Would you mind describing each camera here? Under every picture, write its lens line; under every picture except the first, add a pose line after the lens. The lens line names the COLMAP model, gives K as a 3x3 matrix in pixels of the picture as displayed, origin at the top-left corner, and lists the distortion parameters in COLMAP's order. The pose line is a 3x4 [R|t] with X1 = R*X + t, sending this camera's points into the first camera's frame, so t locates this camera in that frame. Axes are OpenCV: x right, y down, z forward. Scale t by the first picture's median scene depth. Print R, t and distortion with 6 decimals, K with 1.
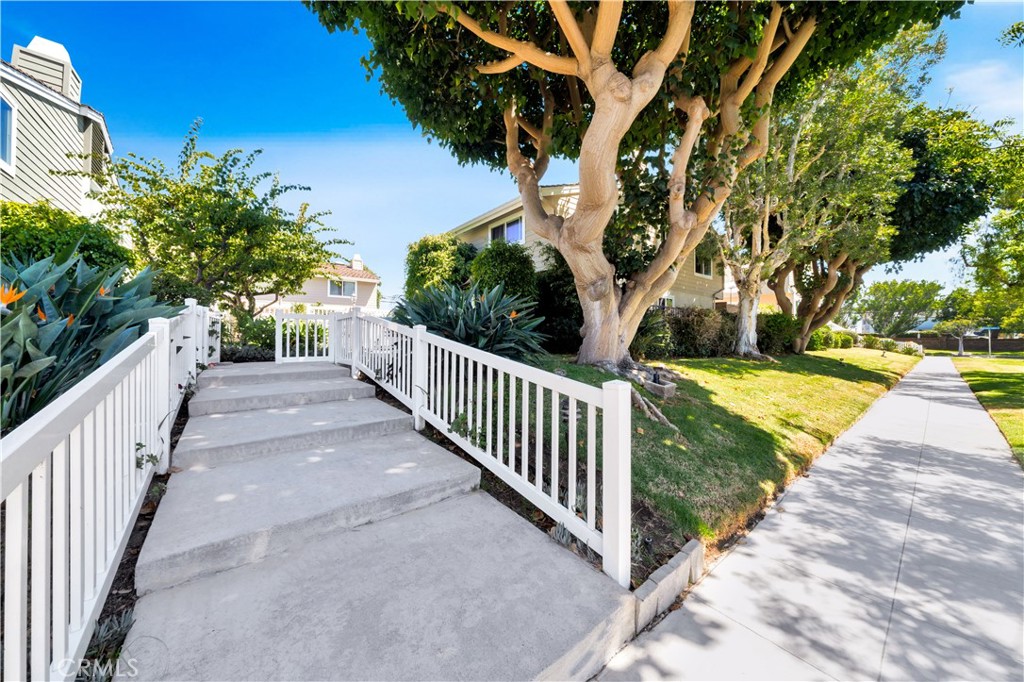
lens RADIAL K [[350.0, 0, 511.6], [0, 350.0, 340.8], [0, 0, 1]] dist [-0.002389, -0.000068]
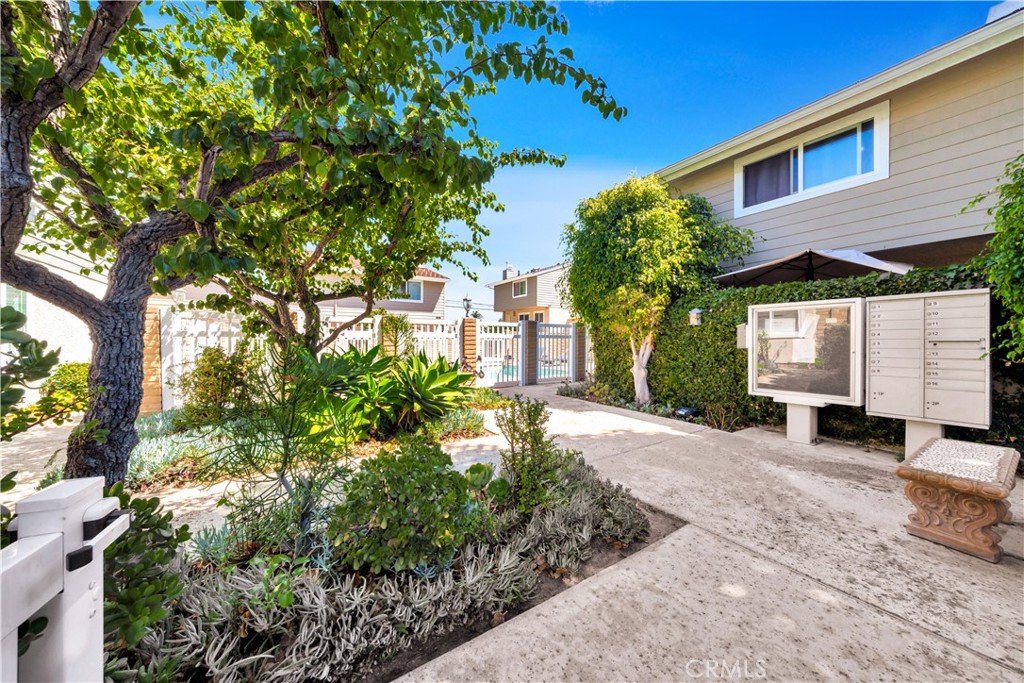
lens RADIAL K [[350.0, 0, 510.3], [0, 350.0, 340.8], [0, 0, 1]] dist [-0.002389, -0.000068]
pose [[0.996162, -0.001730, -0.087517, -0.452186], [0.001550, 0.999997, -0.002128, -0.077345], [0.087520, 0.001984, 0.996161, 0.577449]]
